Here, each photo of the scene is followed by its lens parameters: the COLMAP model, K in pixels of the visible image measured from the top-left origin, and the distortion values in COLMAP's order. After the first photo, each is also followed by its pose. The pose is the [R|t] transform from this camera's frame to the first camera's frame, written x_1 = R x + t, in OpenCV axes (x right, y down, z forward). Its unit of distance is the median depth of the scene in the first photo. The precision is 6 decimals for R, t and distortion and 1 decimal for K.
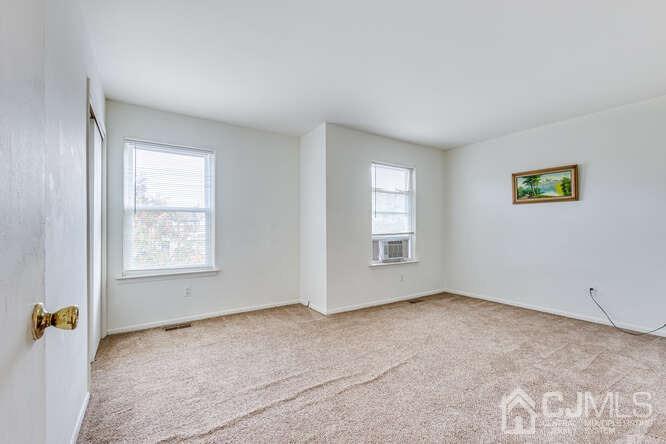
lens RADIAL K [[287.9, 0, 335.9], [0, 287.9, 227.3], [0, 0, 1]] dist [0.001305, 0.000215]
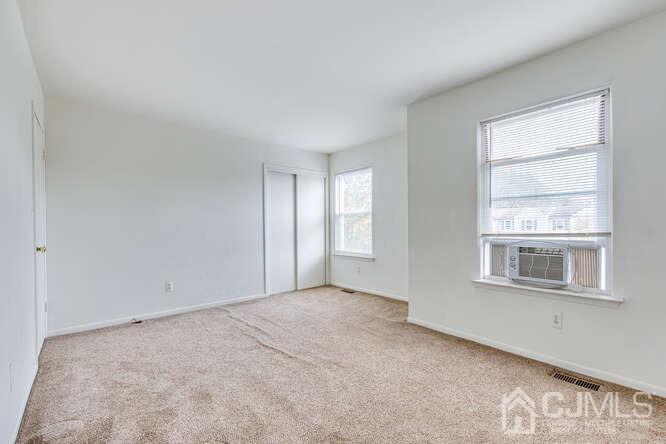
lens RADIAL K [[287.9, 0, 335.9], [0, 287.9, 227.3], [0, 0, 1]] dist [0.001305, 0.000215]
pose [[0.123119, 0.005907, -0.992374, 0.702203], [0.013514, 0.999880, 0.007629, 0.000370], [0.992300, -0.014351, 0.123024, 0.569728]]
